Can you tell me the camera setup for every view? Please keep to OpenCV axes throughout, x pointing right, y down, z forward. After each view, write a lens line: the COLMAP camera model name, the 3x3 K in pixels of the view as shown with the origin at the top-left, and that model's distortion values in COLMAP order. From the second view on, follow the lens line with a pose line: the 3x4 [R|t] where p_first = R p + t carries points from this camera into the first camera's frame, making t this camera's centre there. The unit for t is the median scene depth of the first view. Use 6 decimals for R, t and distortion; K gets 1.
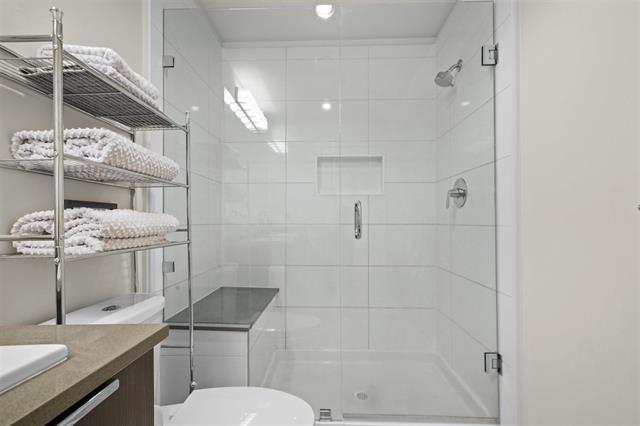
lens RADIAL K [[284.7, 0, 319.0], [0, 284.7, 217.8], [0, 0, 1]] dist [0.000308, 0.000288]
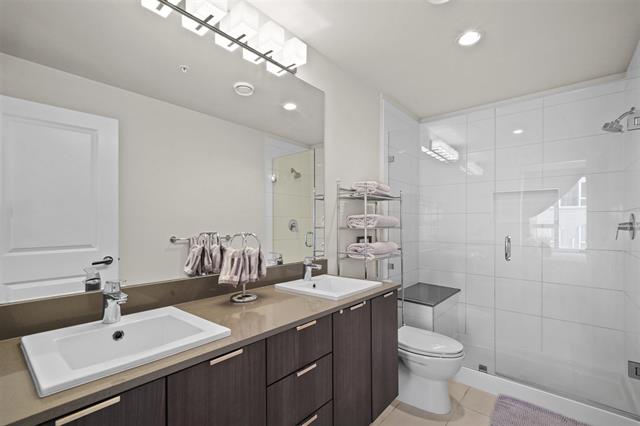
lens RADIAL K [[284.7, 0, 318.4], [0, 284.7, 224.5], [0, 0, 1]] dist [0.000308, 0.000288]
pose [[0.779771, 0.009335, -0.625995, 0.235949], [0.000555, 0.999878, 0.015601, -0.113390], [0.626064, -0.012512, 0.779671, -0.649359]]
